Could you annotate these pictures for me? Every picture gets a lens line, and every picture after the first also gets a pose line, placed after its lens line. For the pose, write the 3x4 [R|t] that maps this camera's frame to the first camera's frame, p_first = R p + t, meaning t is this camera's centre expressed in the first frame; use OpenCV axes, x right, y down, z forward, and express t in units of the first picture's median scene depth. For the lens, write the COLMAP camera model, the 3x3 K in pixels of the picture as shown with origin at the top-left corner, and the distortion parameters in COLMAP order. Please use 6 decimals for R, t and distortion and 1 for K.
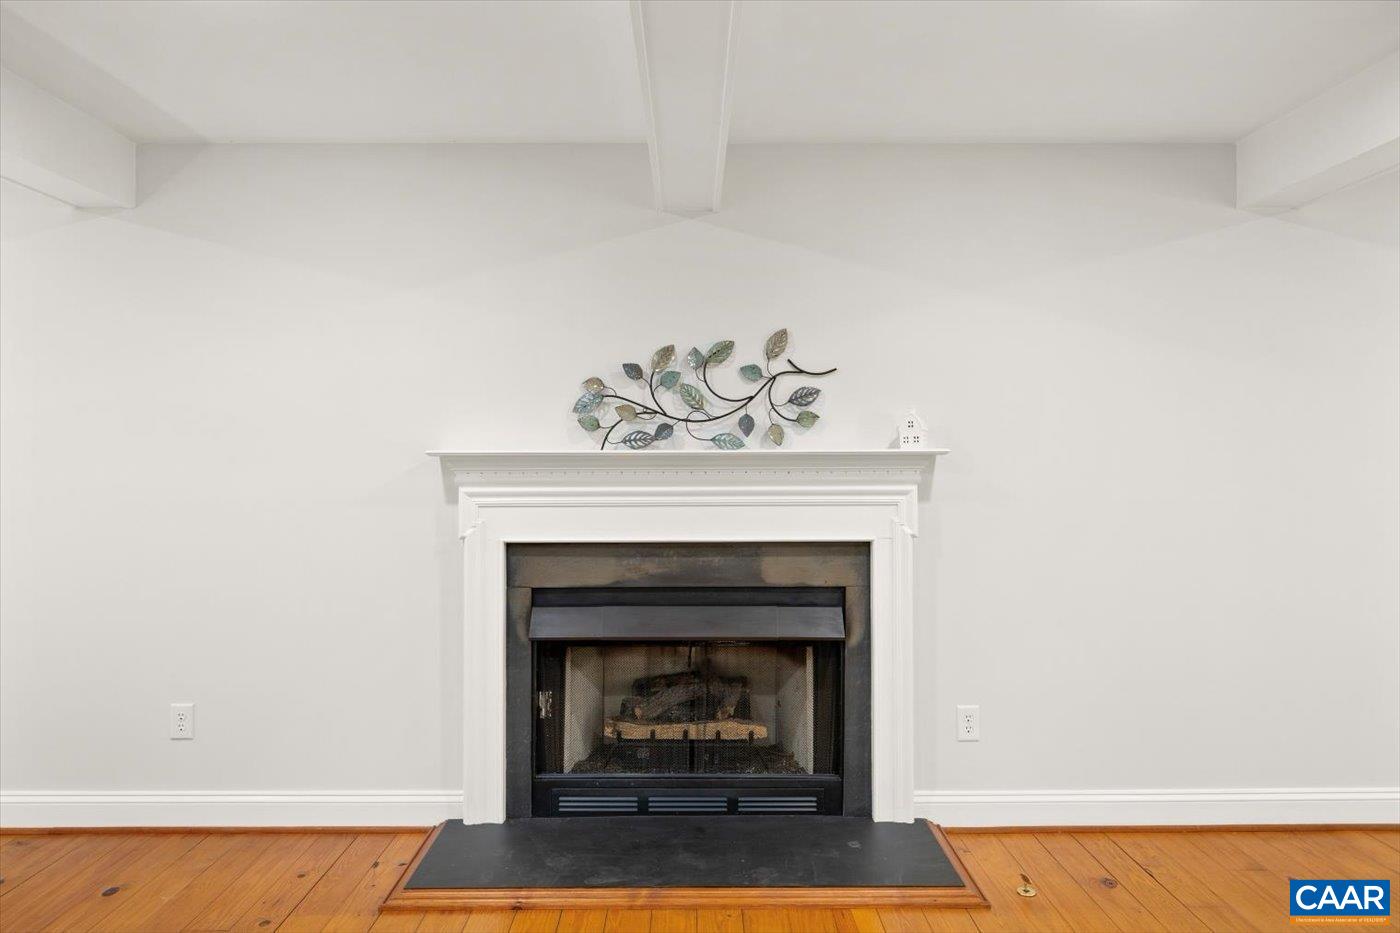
lens RADIAL K [[915.8, 0, 699.8], [0, 915.8, 462.6], [0, 0, 1]] dist [0.000714, -0.000601]
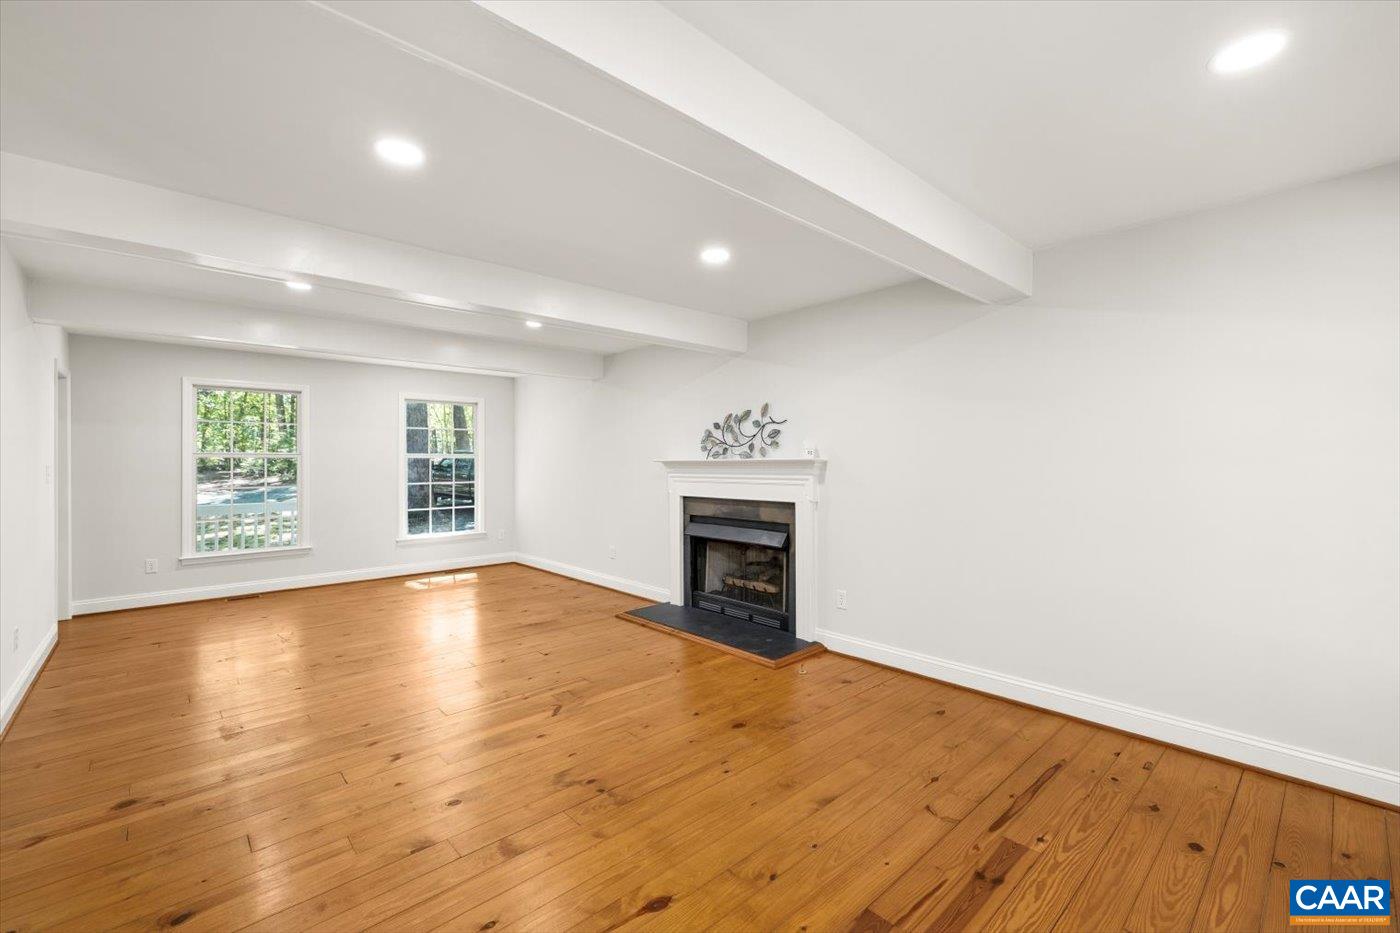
lens RADIAL K [[595.8, 0, 699.9], [0, 595.8, 464.9], [0, 0, 1]] dist [0.003489, 0.000105]
pose [[0.670217, 0.003893, -0.742155, 1.036051], [0.000113, 0.999986, 0.005347, -0.006801], [0.742165, -0.003668, 0.670207, -0.065518]]
